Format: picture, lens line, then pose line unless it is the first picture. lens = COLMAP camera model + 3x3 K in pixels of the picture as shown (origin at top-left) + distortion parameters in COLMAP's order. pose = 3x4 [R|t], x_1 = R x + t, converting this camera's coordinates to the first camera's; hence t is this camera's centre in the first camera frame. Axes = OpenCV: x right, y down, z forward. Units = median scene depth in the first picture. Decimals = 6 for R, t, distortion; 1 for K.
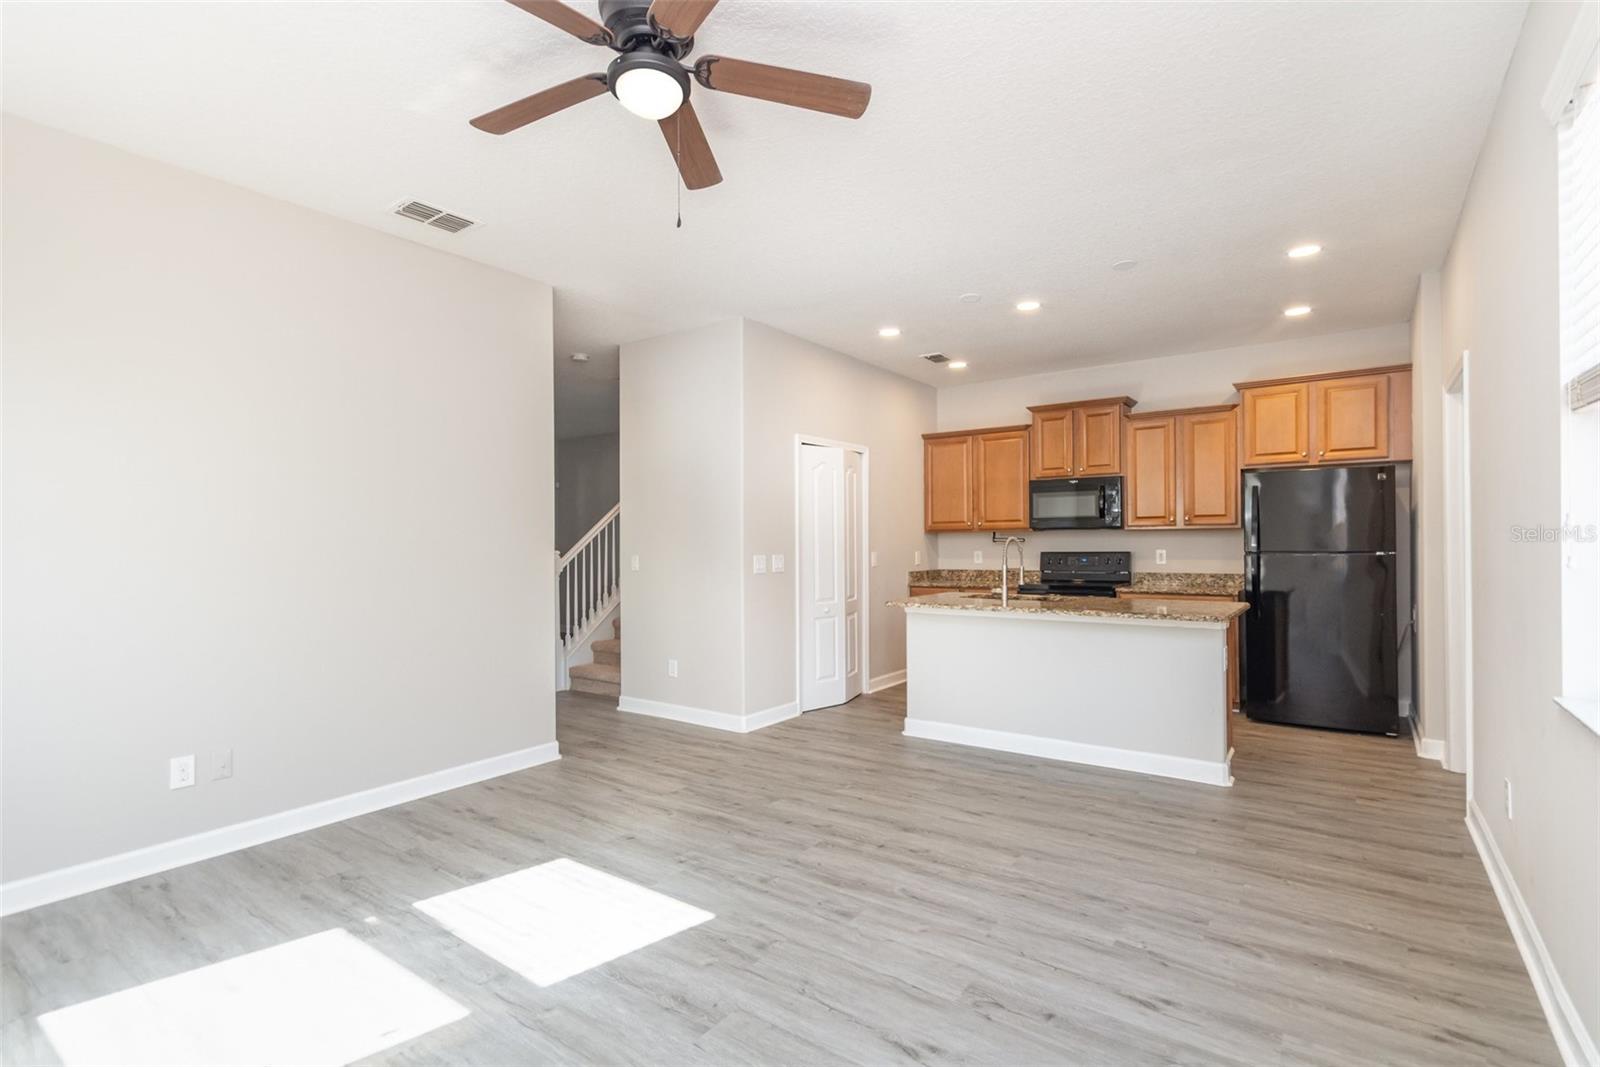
lens RADIAL K [[753.5, 0, 801.5], [0, 753.5, 542.7], [0, 0, 1]] dist [0.000095, 0.000414]
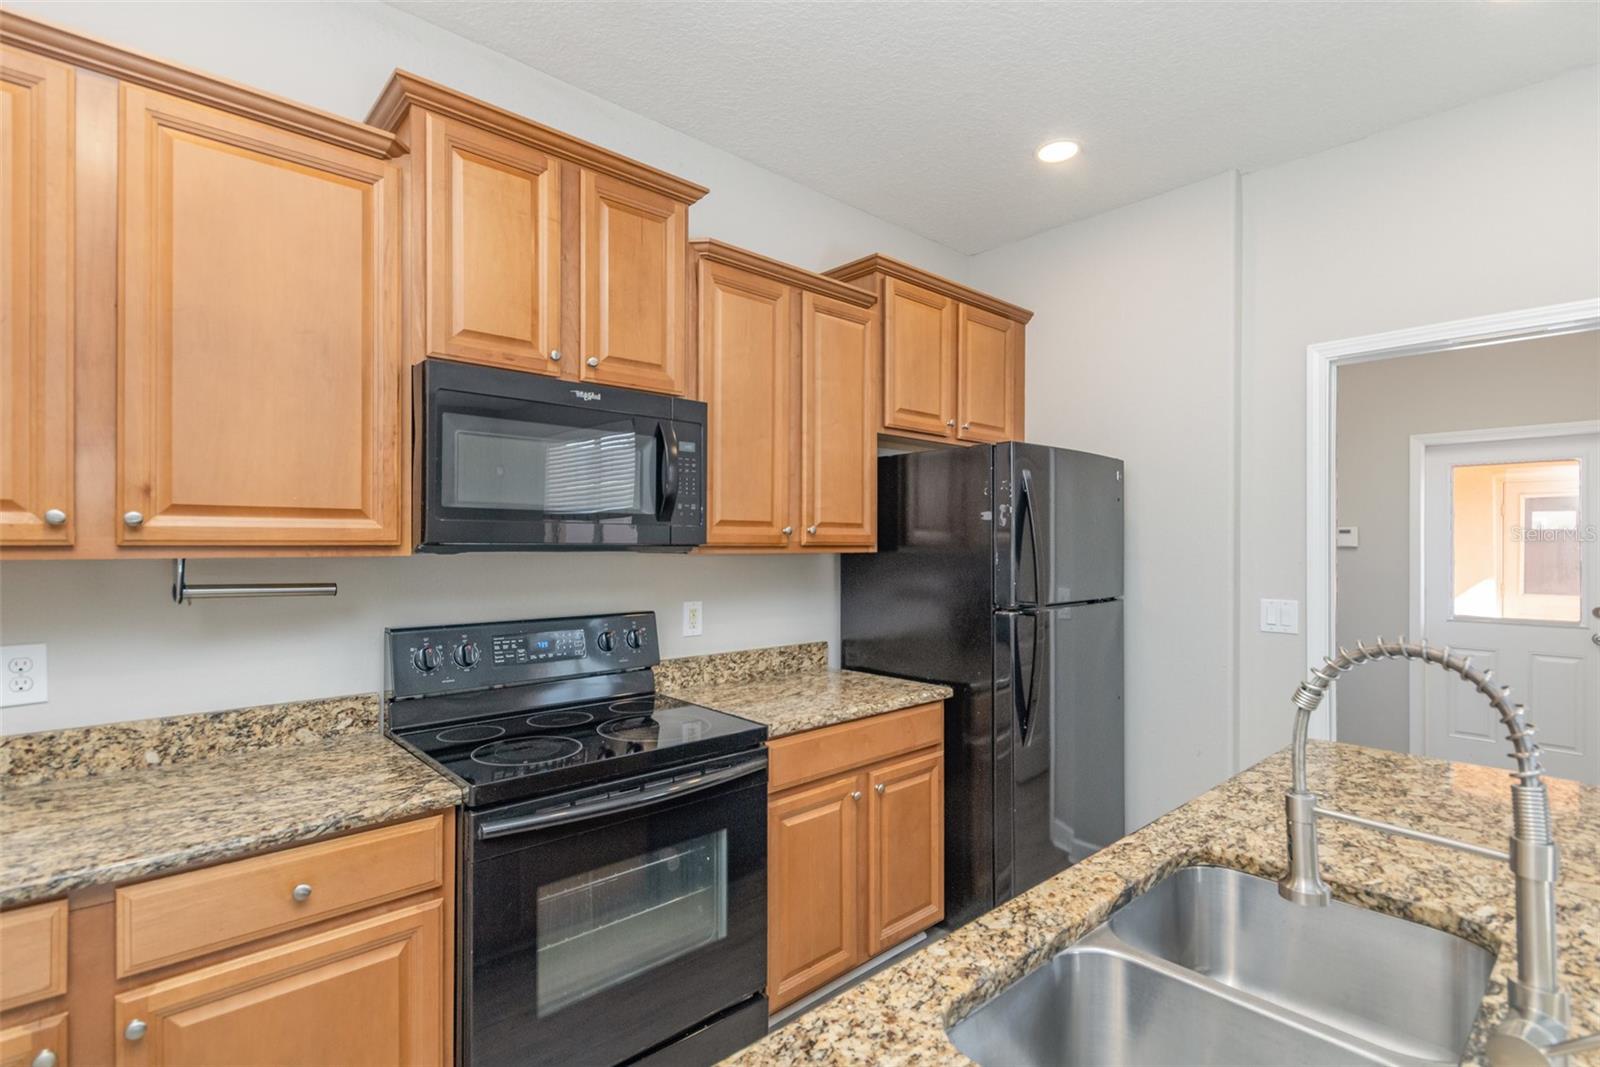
lens RADIAL K [[753.5, 0, 801.5], [0, 753.5, 542.7], [0, 0, 1]] dist [0.000095, 0.000414]
pose [[0.202750, 0.006060, 0.979212, 0.084685], [-0.007322, 0.999962, -0.004672, -0.020964], [-0.979203, -0.006223, 0.202787, 0.862714]]
